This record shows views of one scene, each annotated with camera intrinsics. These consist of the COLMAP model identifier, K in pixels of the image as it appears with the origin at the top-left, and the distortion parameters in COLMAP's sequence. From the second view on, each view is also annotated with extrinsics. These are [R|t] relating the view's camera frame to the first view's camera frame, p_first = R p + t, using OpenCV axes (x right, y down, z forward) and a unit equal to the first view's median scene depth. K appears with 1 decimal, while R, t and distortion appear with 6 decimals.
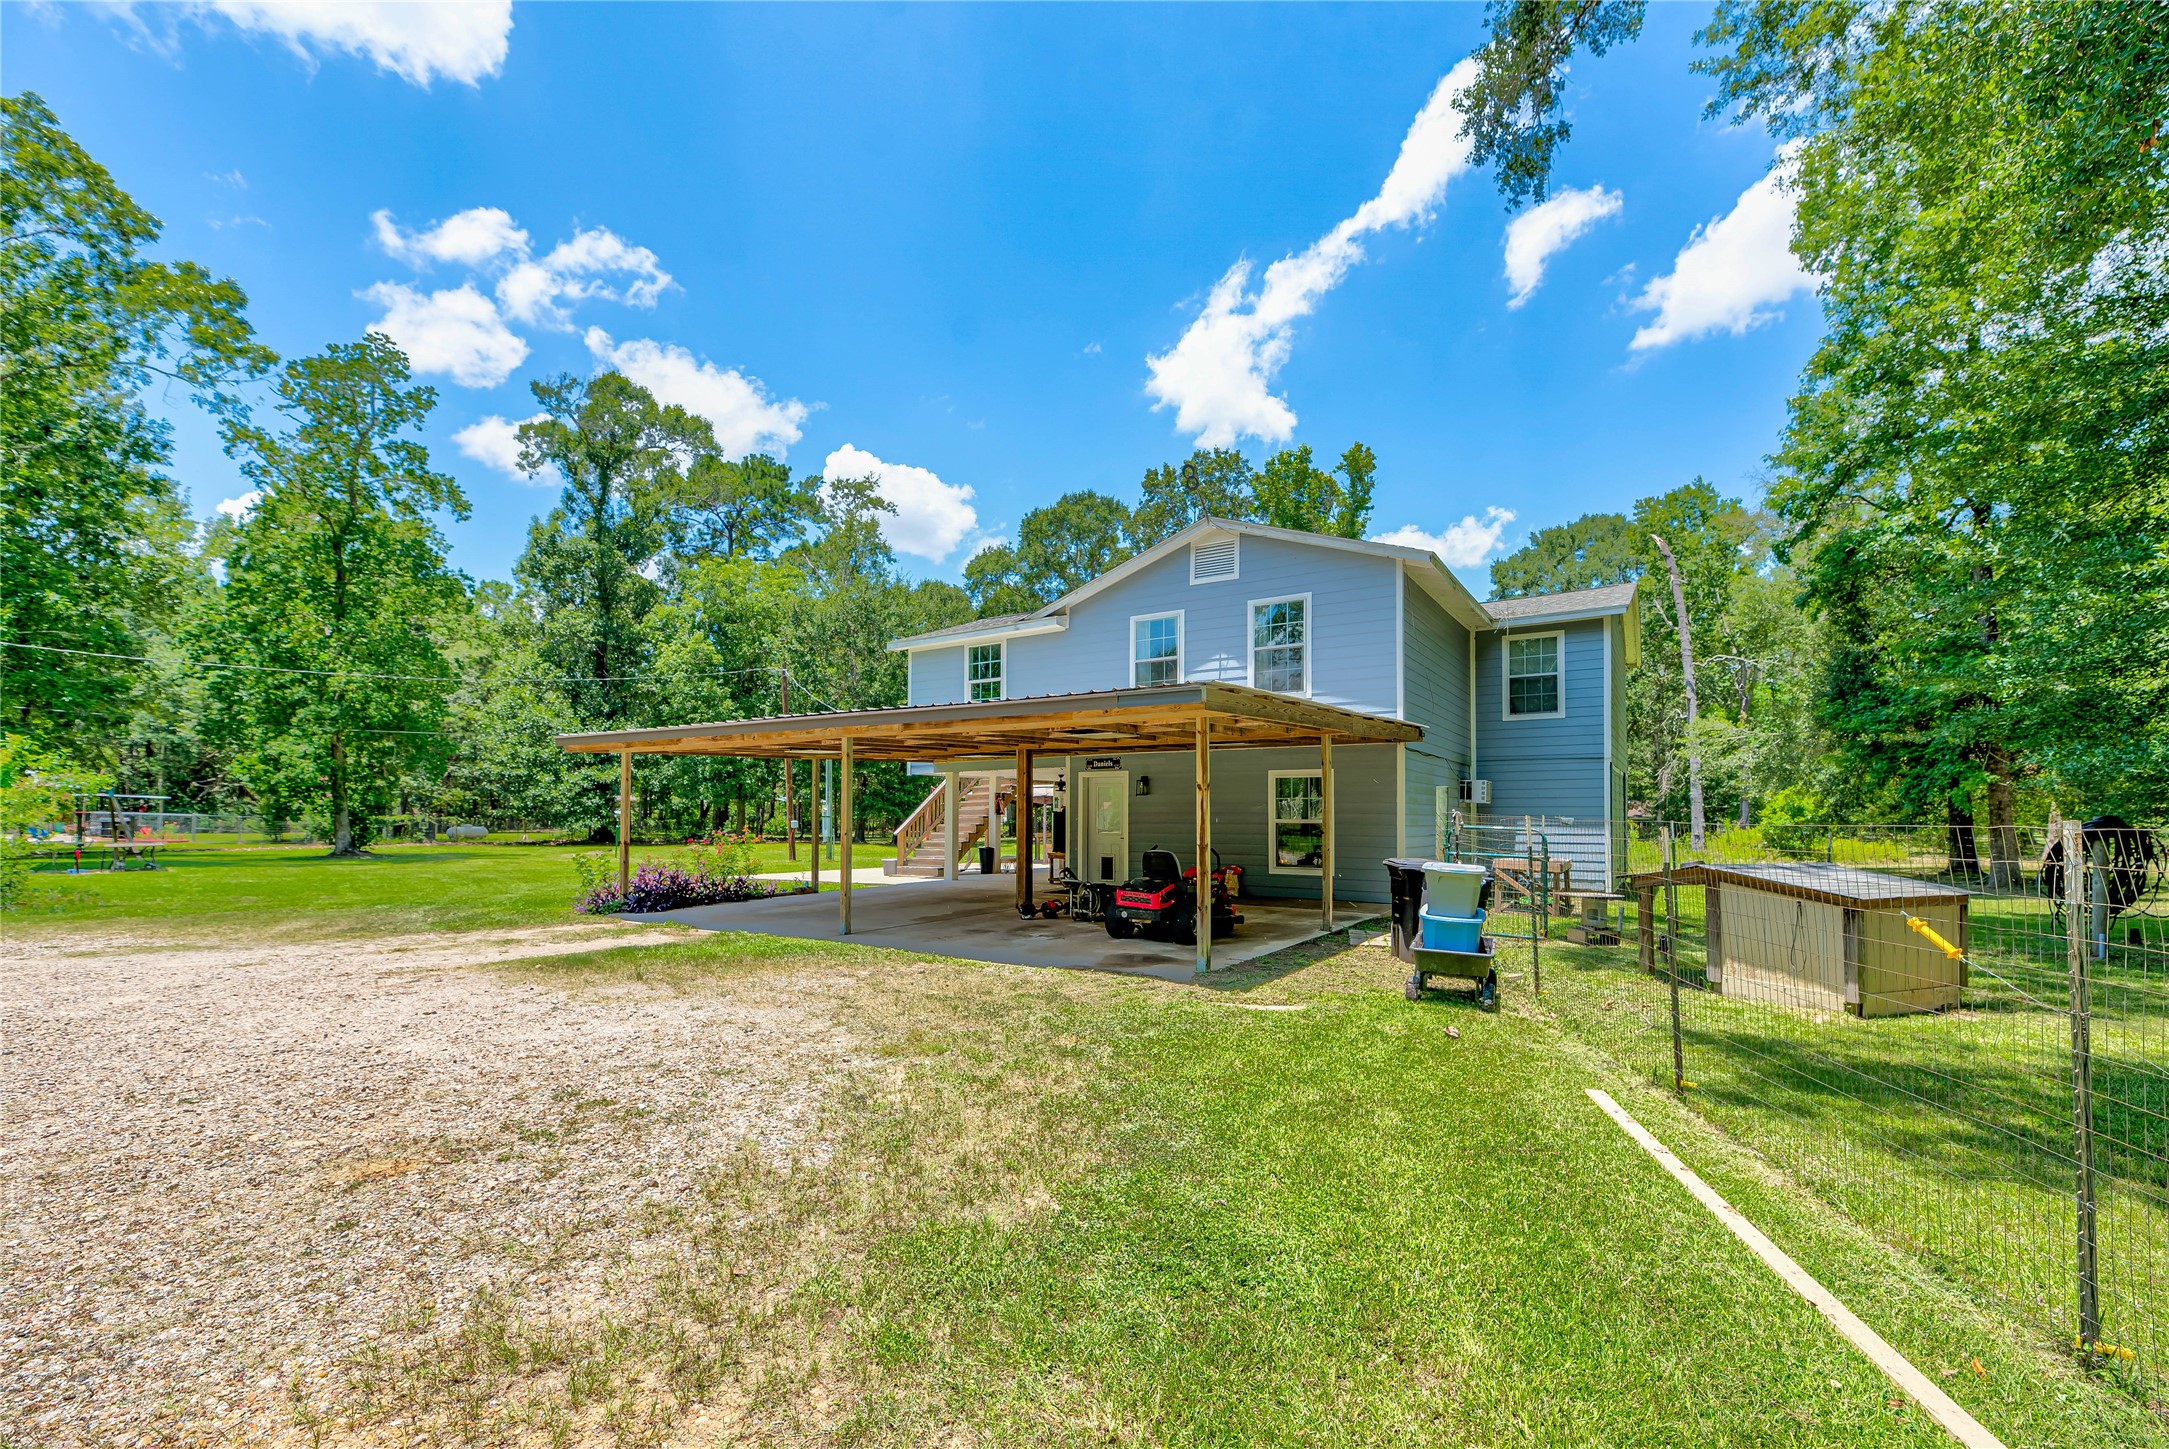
lens RADIAL K [[918.6, 0, 1095.2], [0, 918.6, 789.9], [0, 0, 1]] dist [0.008342, -0.000498]
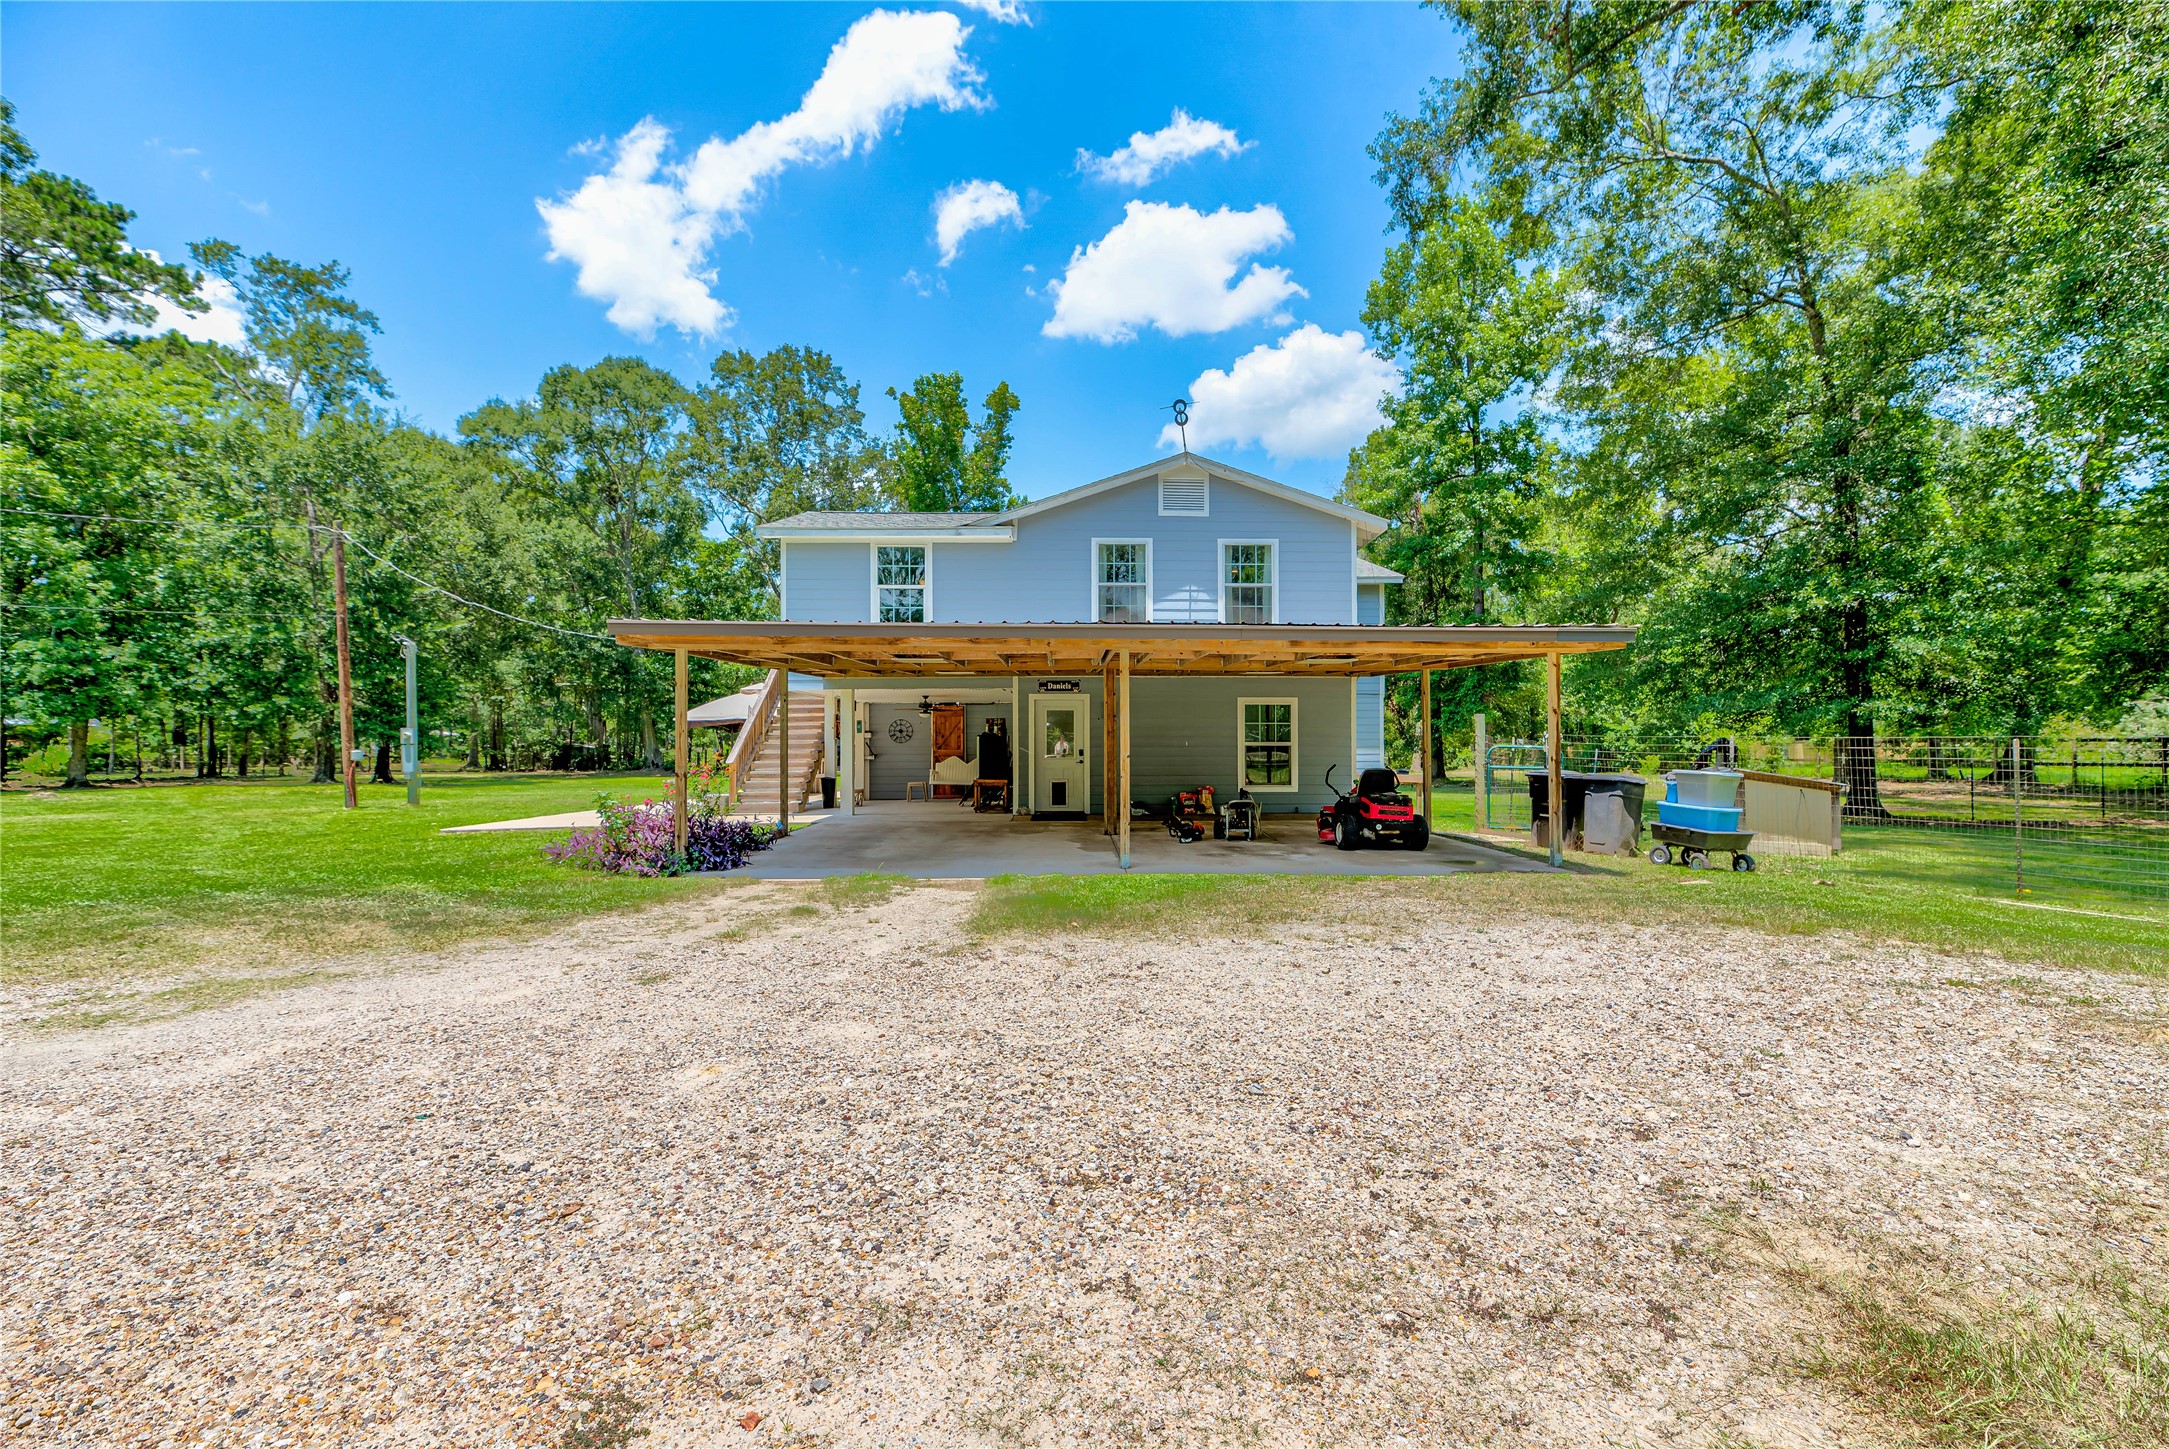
lens RADIAL K [[922.1, 0, 1119.9], [0, 922.1, 735.2], [0, 0, 1]] dist [0.008903, -0.000810]
pose [[0.814366, 0.001882, 0.580348, -0.404942], [-0.012605, 0.999816, 0.014445, 0.006914], [-0.580214, -0.019079, 0.814240, 0.136714]]
